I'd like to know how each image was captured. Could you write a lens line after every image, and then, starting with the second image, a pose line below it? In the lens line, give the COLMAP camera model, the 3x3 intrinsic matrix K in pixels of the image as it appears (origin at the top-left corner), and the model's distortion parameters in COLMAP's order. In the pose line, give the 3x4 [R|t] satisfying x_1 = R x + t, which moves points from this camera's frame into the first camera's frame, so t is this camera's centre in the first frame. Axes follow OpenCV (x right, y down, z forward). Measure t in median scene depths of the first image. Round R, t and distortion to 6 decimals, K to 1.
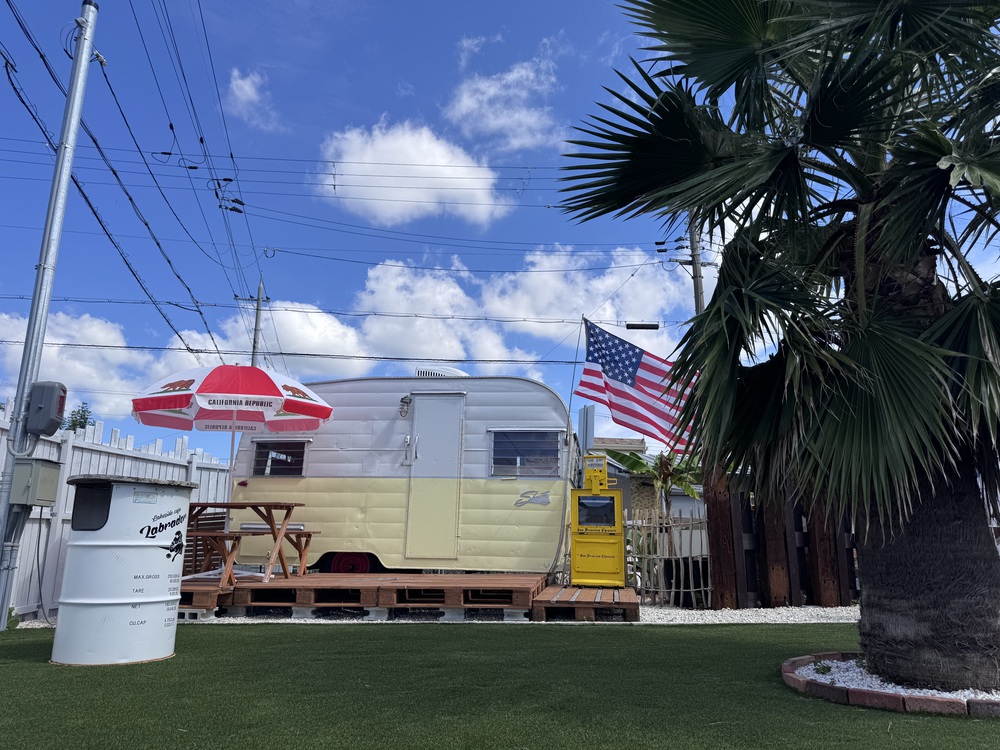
lens RADIAL K [[706.8, 0, 500.0], [0, 706.8, 375.0], [0, 0, 1]] dist [0.001504, 0.001204]
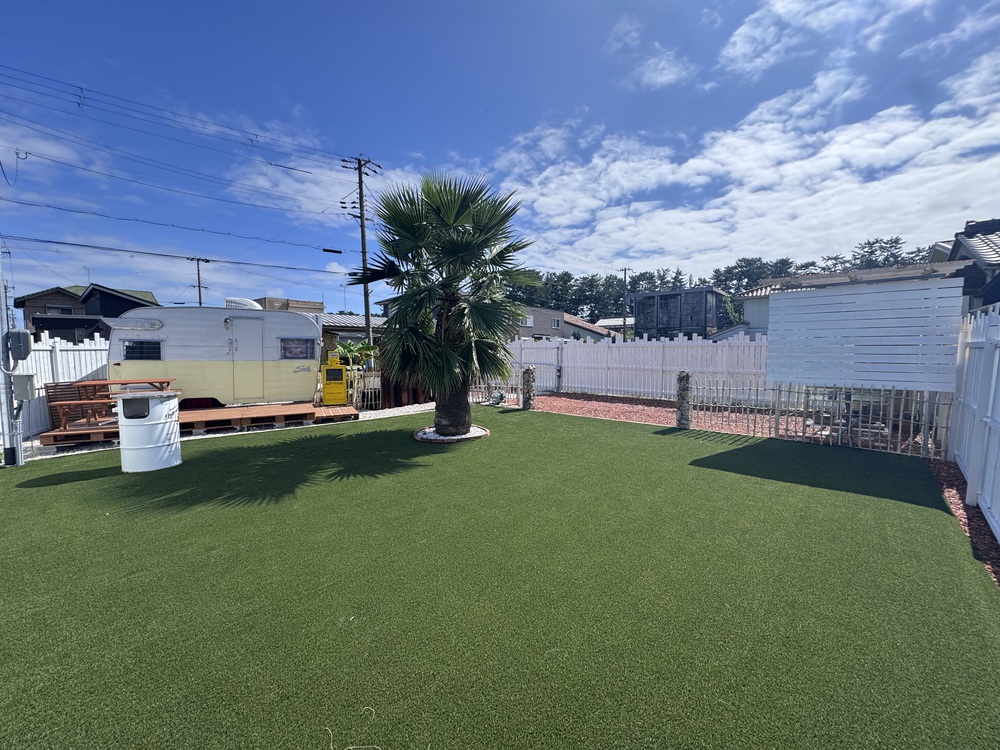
lens RADIAL K [[396.9, 0, 500.0], [0, 396.9, 375.0], [0, 0, 1]] dist [0.000040, -0.000013]
pose [[0.801654, -0.044445, 0.596134, -0.210835], [-0.131920, 0.959494, 0.248935, -0.209499], [-0.583051, -0.278202, 0.763318, -0.338841]]
